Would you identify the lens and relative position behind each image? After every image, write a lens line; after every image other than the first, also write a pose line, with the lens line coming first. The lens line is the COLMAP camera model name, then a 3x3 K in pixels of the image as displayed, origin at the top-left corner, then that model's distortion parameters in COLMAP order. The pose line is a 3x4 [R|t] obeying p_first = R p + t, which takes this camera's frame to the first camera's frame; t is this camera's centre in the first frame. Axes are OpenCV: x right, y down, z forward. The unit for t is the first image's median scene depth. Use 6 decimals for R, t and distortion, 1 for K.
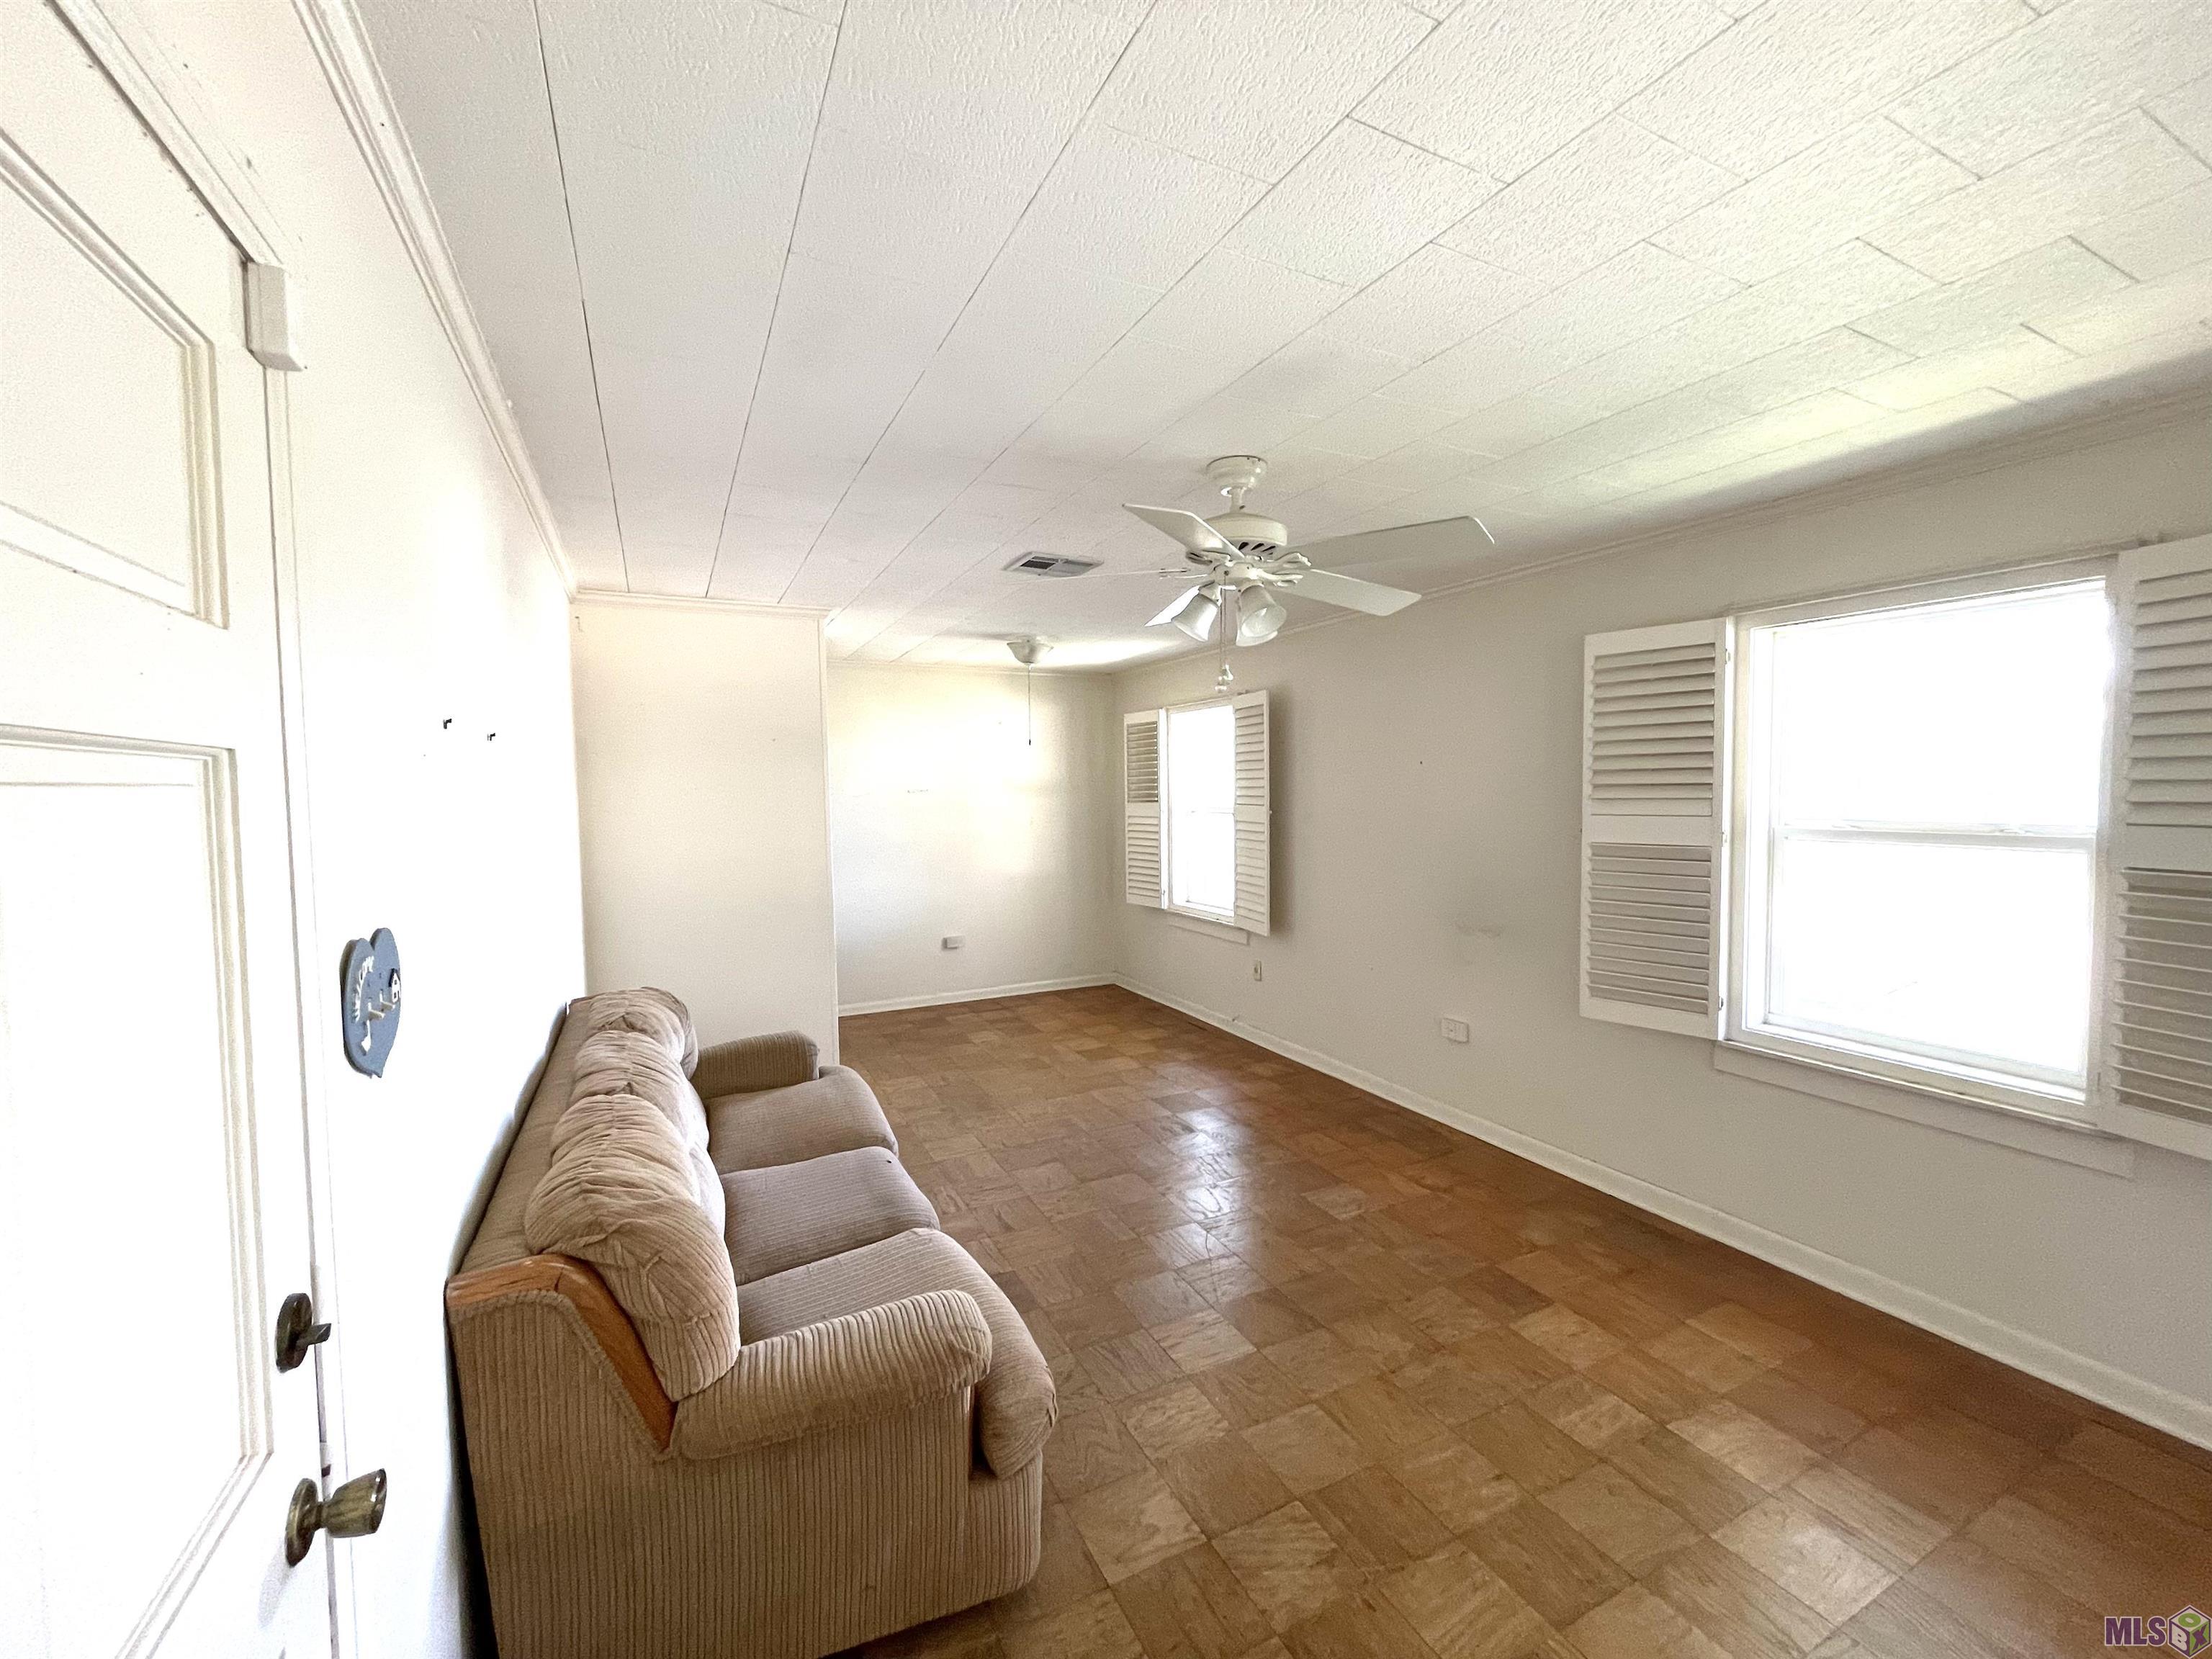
lens RADIAL K [[894.2, 0, 1106.5], [0, 894.2, 825.4], [0, 0, 1]] dist [0.002087, 0.000093]
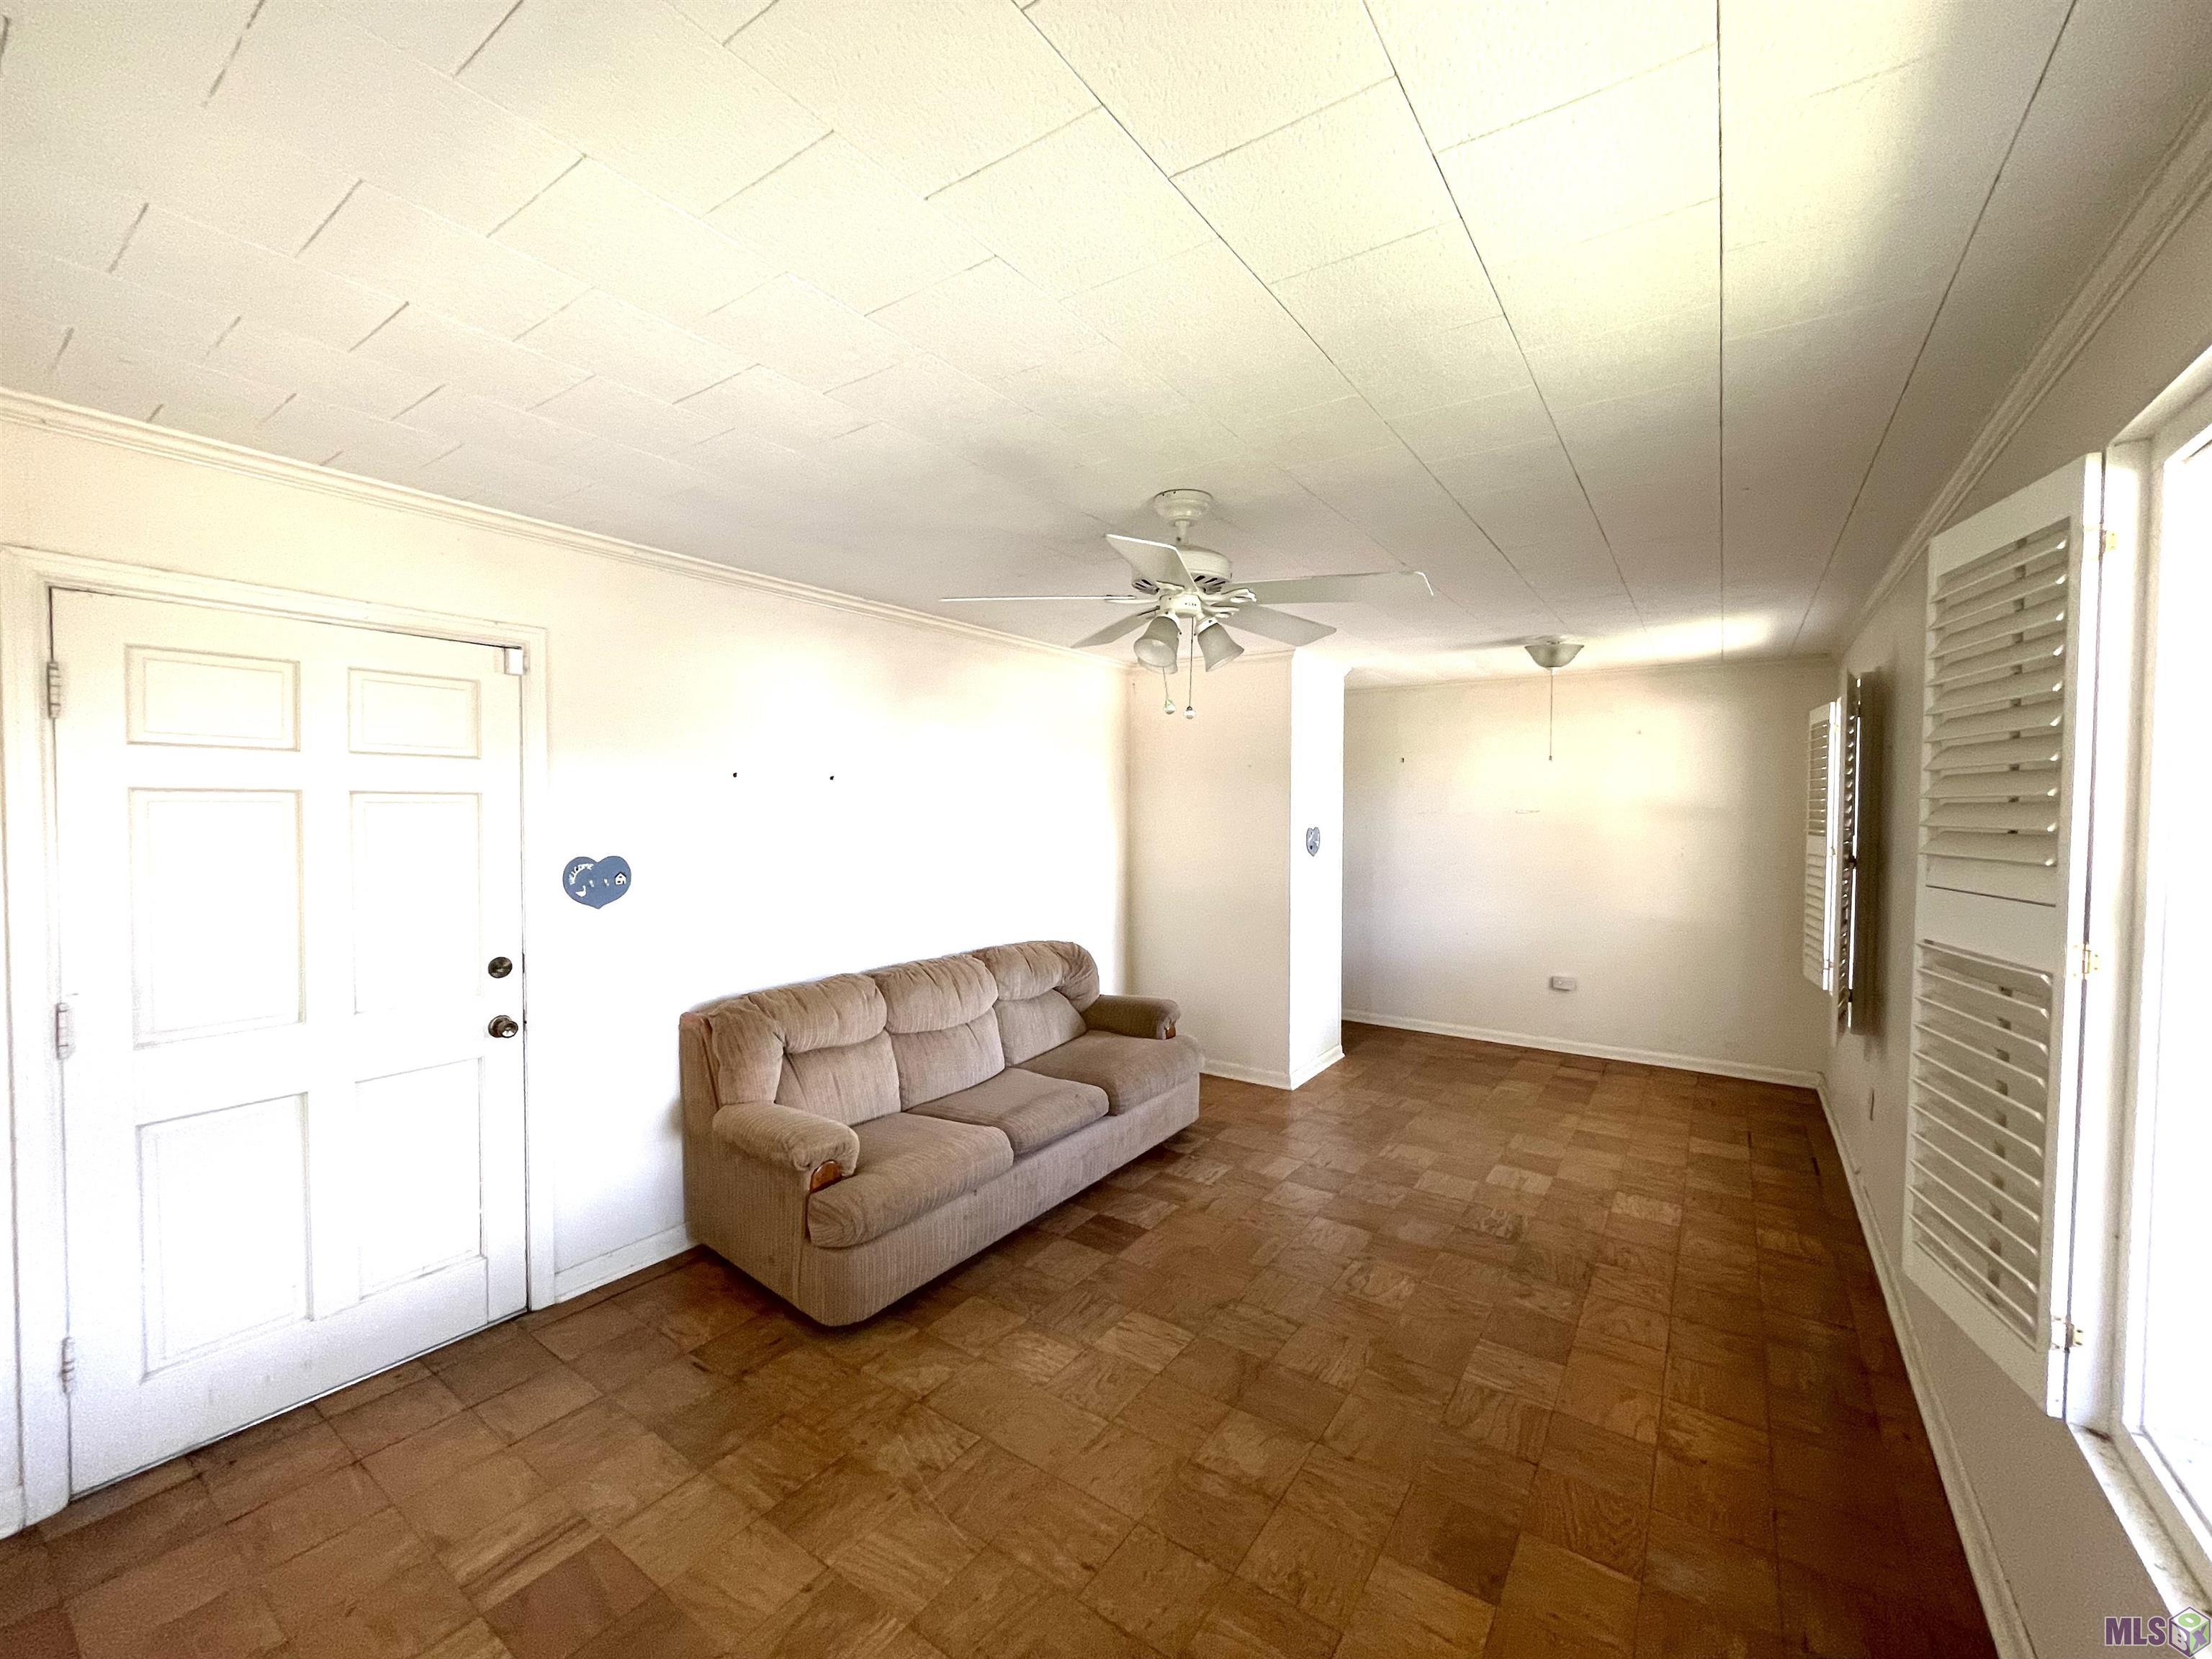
lens RADIAL K [[894.2, 0, 1104.5], [0, 894.2, 829.4], [0, 0, 1]] dist [0.002087, 0.000093]
pose [[0.485364, 0.039285, -0.873429, 0.469678], [-0.049429, 0.998625, 0.017449, -0.018708], [0.872914, 0.034704, 0.486639, 0.206594]]
